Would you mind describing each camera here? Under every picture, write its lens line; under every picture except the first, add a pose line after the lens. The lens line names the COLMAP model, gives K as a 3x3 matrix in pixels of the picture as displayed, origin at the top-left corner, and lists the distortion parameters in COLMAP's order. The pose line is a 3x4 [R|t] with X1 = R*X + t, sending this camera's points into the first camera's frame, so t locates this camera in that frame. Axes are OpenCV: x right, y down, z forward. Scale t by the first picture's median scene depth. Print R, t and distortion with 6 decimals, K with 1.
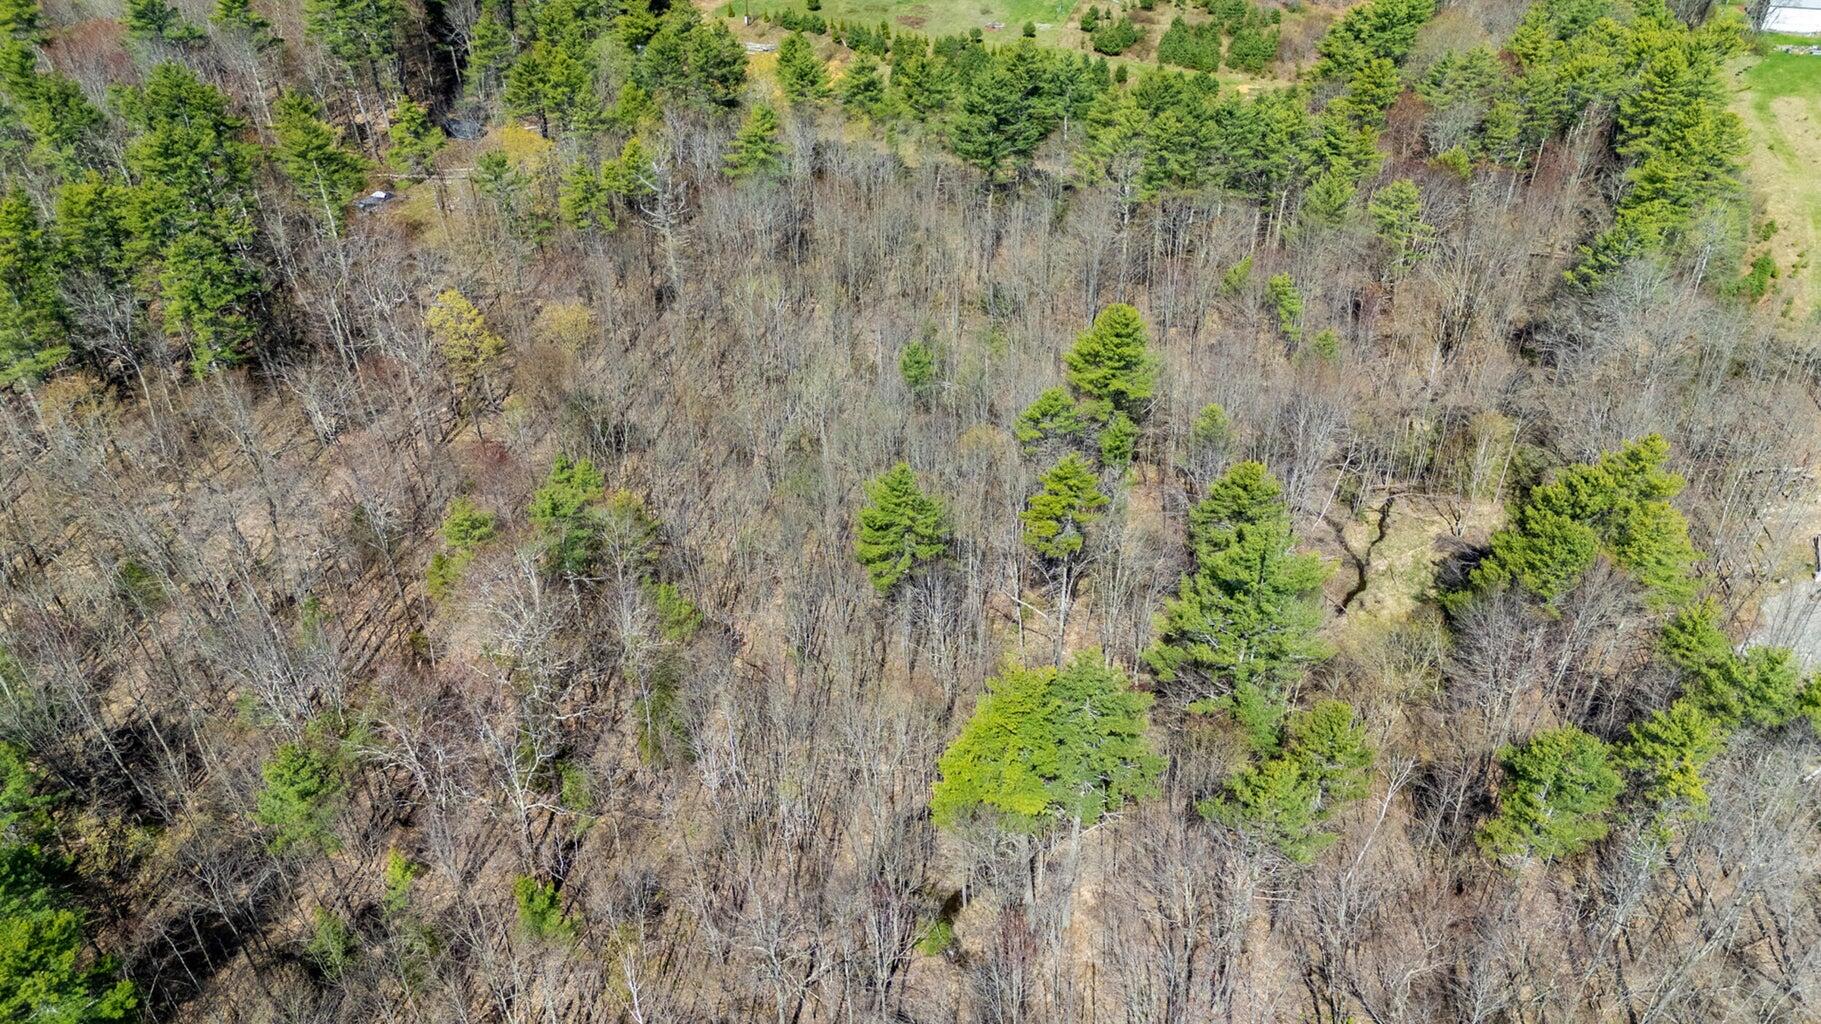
lens RADIAL K [[1350.6, 0, 907.3], [0, 1350.6, 522.6], [0, 0, 1]] dist [0.056284, -0.043672]
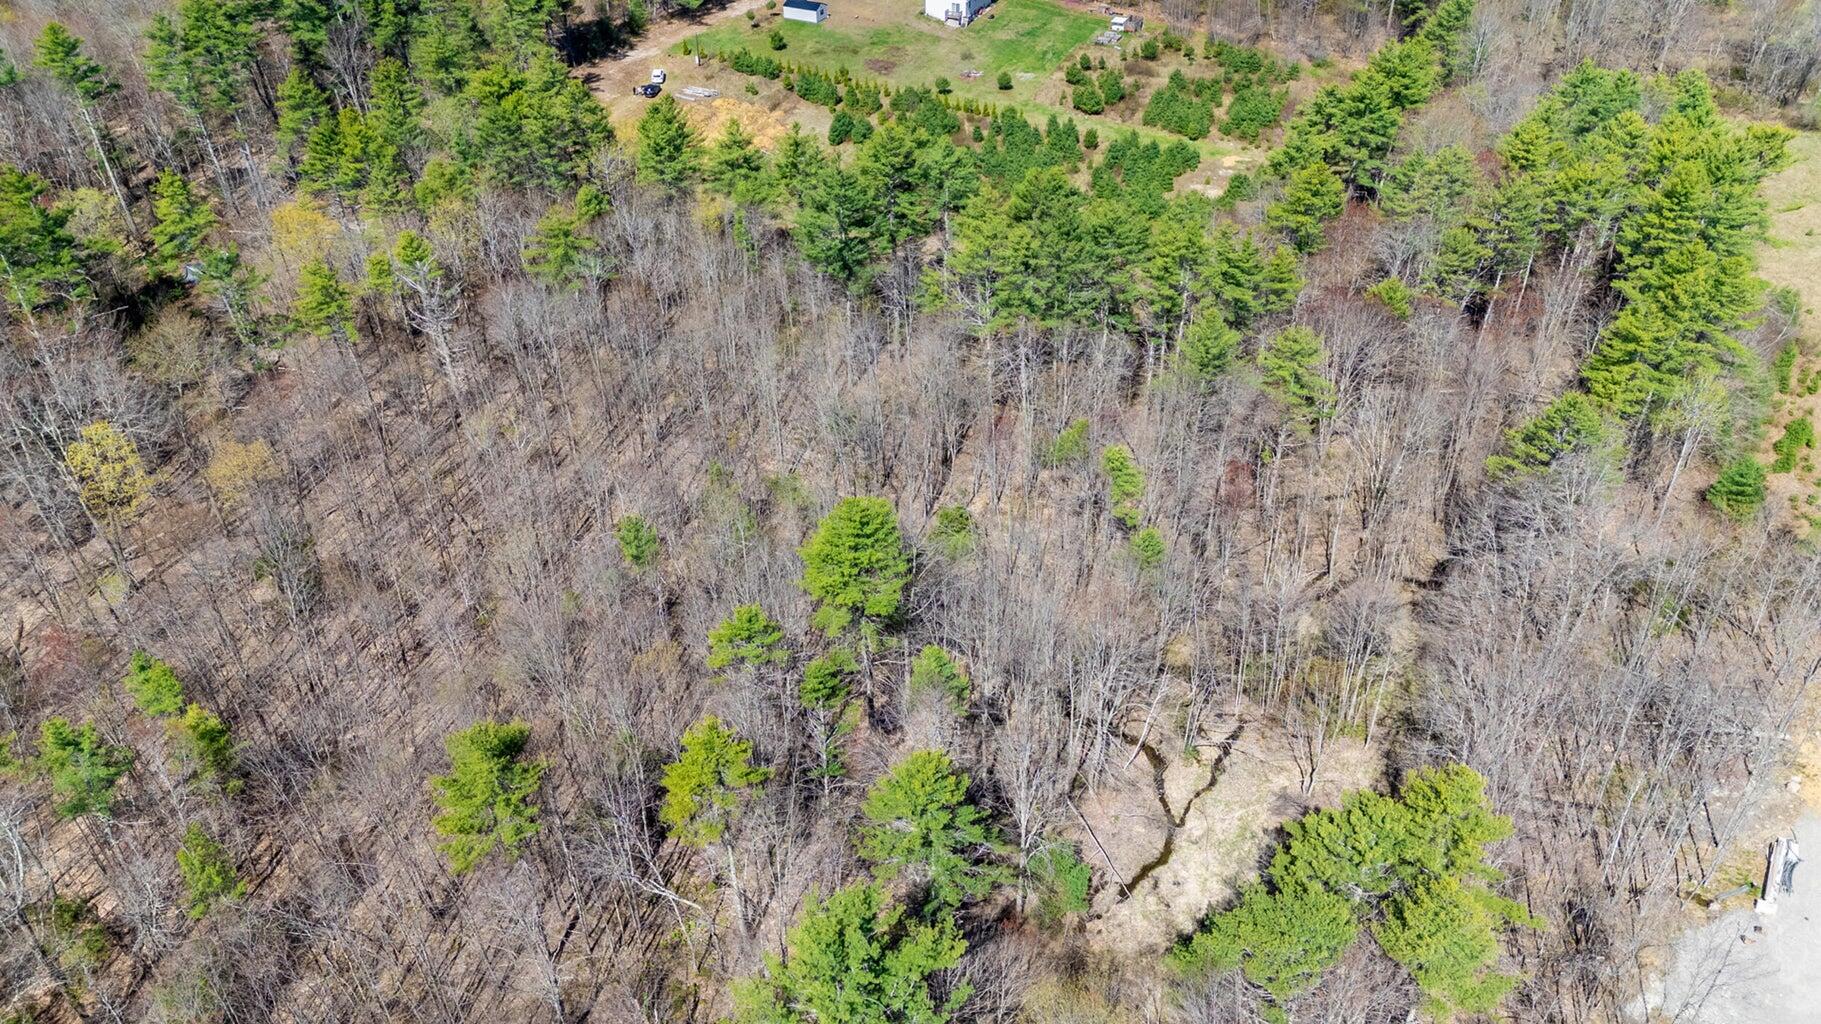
lens RADIAL K [[1350.6, 0, 910.5], [0, 1350.6, 503.7], [0, 0, 1]] dist [0.056284, -0.043672]
pose [[0.993197, 0.063837, -0.097387, 0.189690], [-0.064028, 0.997947, 0.001166, -0.114631], [0.097262, 0.005078, 0.995246, 0.145056]]
